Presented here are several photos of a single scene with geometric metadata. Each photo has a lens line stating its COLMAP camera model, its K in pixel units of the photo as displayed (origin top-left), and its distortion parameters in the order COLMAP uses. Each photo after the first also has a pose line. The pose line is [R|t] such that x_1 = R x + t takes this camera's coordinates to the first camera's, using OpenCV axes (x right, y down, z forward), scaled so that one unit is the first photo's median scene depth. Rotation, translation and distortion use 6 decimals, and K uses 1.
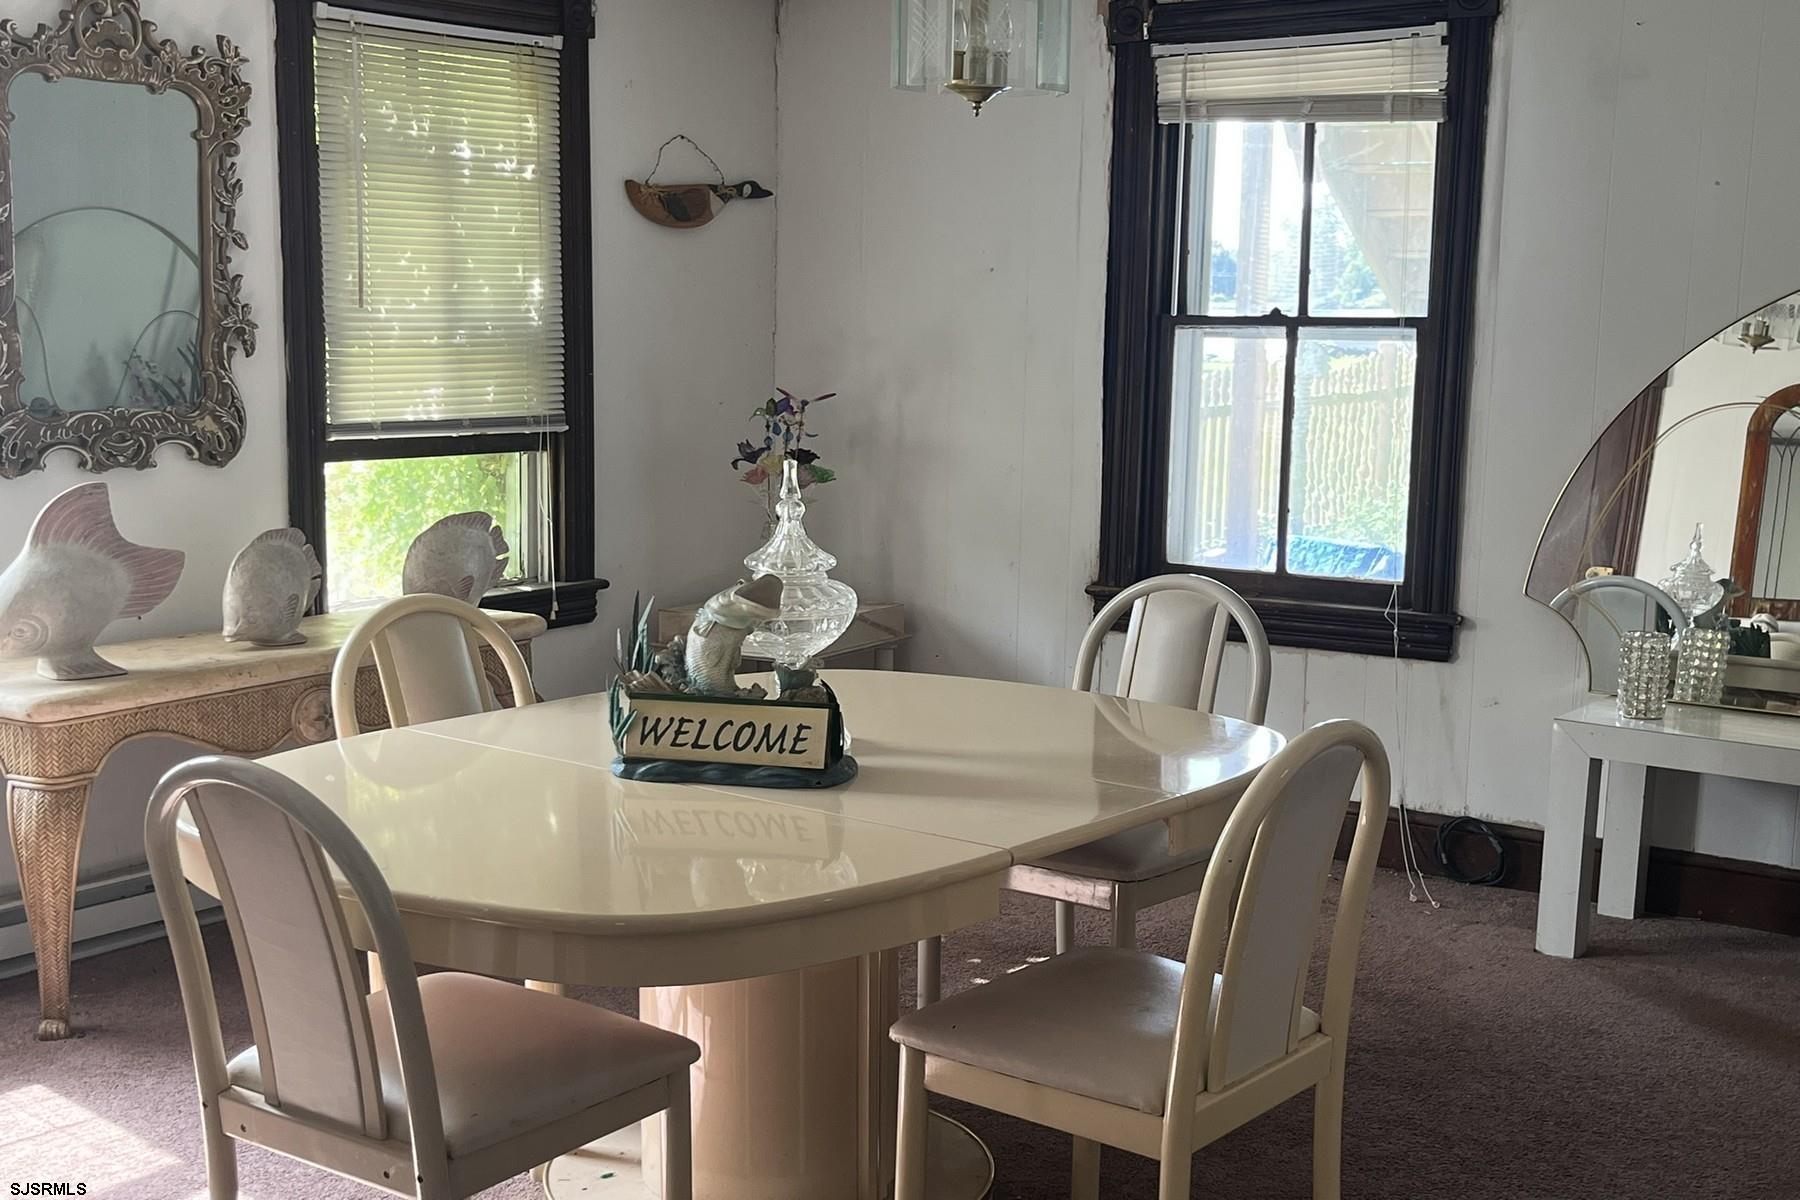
lens RADIAL K [[2145.3, 0, 900.0], [0, 2145.3, 600.0], [0, 0, 1]] dist [0.007037, -0.025273]
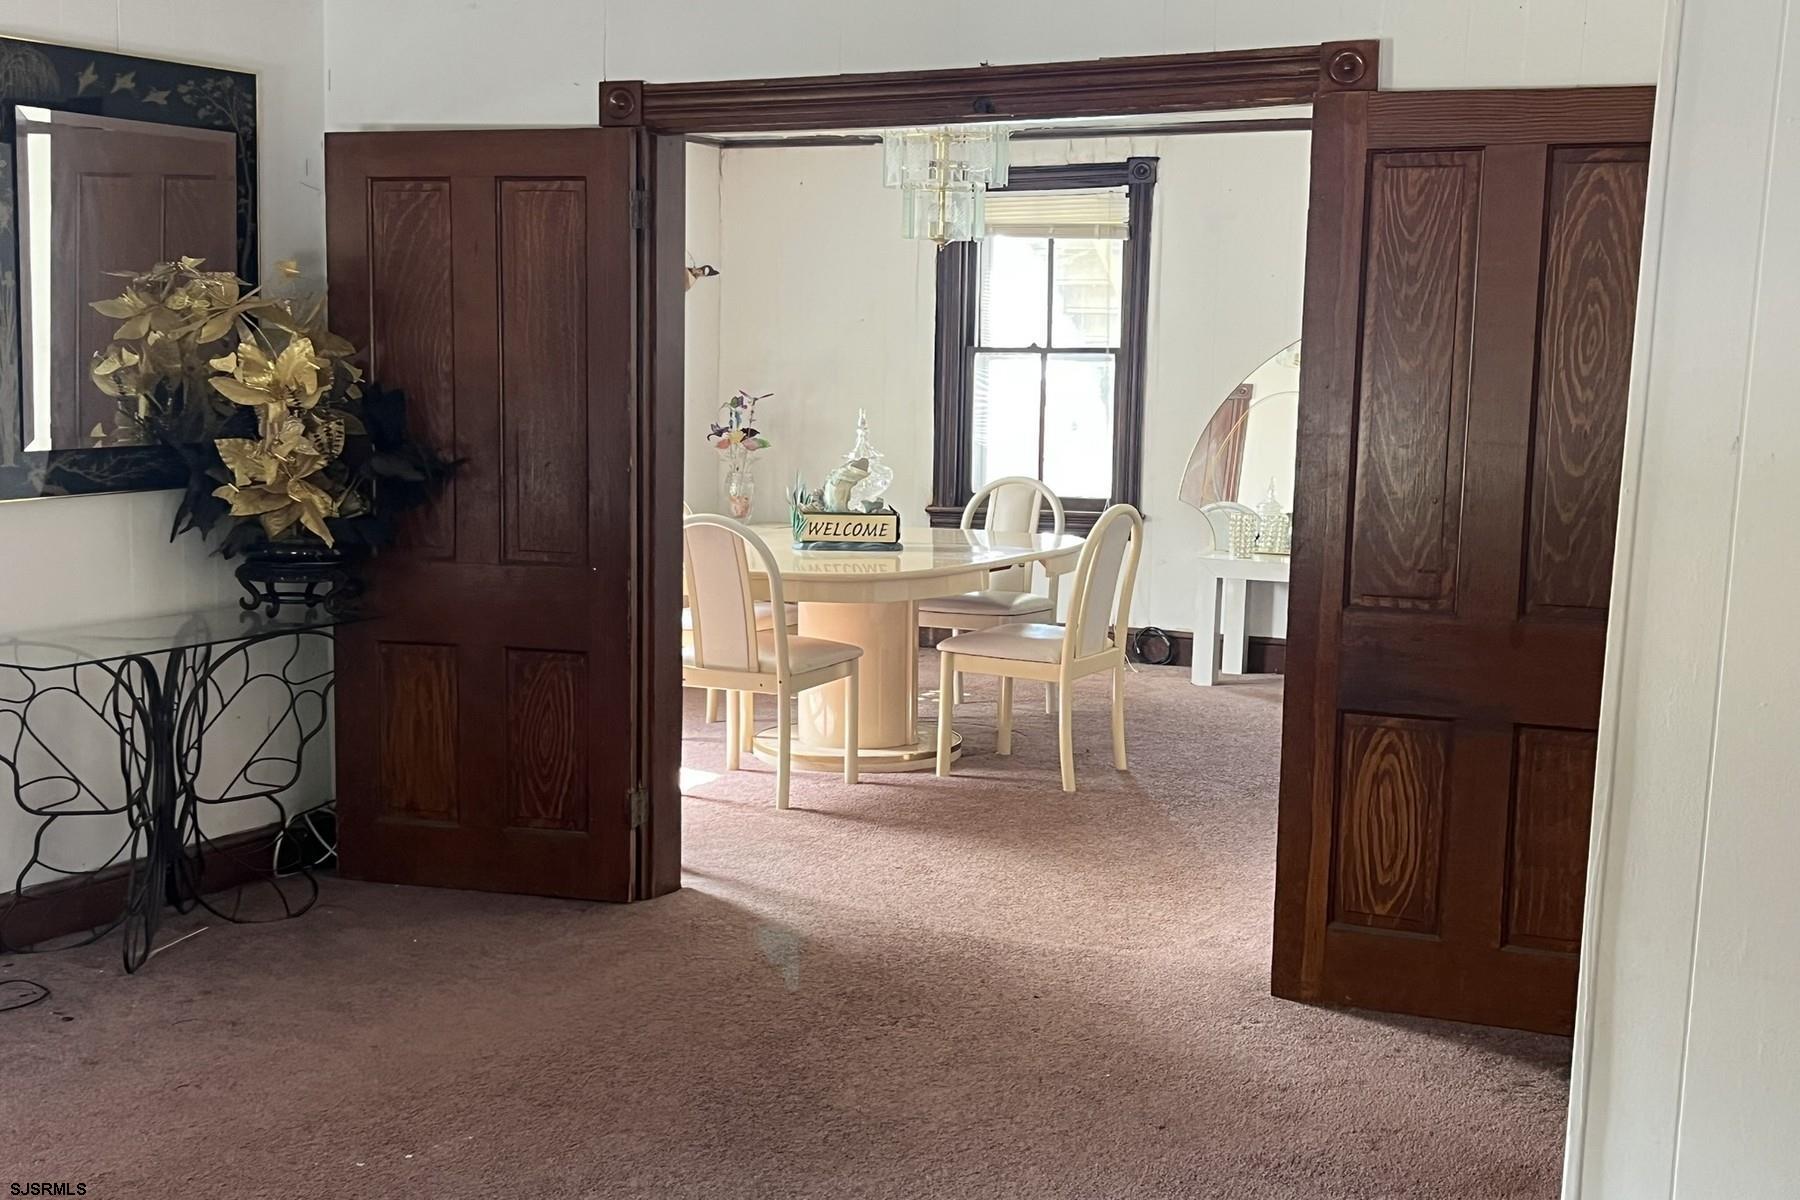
lens RADIAL K [[2253.4, 0, 900.0], [0, 2253.4, 600.0], [0, 0, 1]] dist [-0.138917, 0.000642]
pose [[0.983061, -0.019205, 0.182270, -0.278272], [0.024172, 0.999393, -0.025069, 0.119722], [-0.181678, 0.029050, 0.982929, -0.792123]]
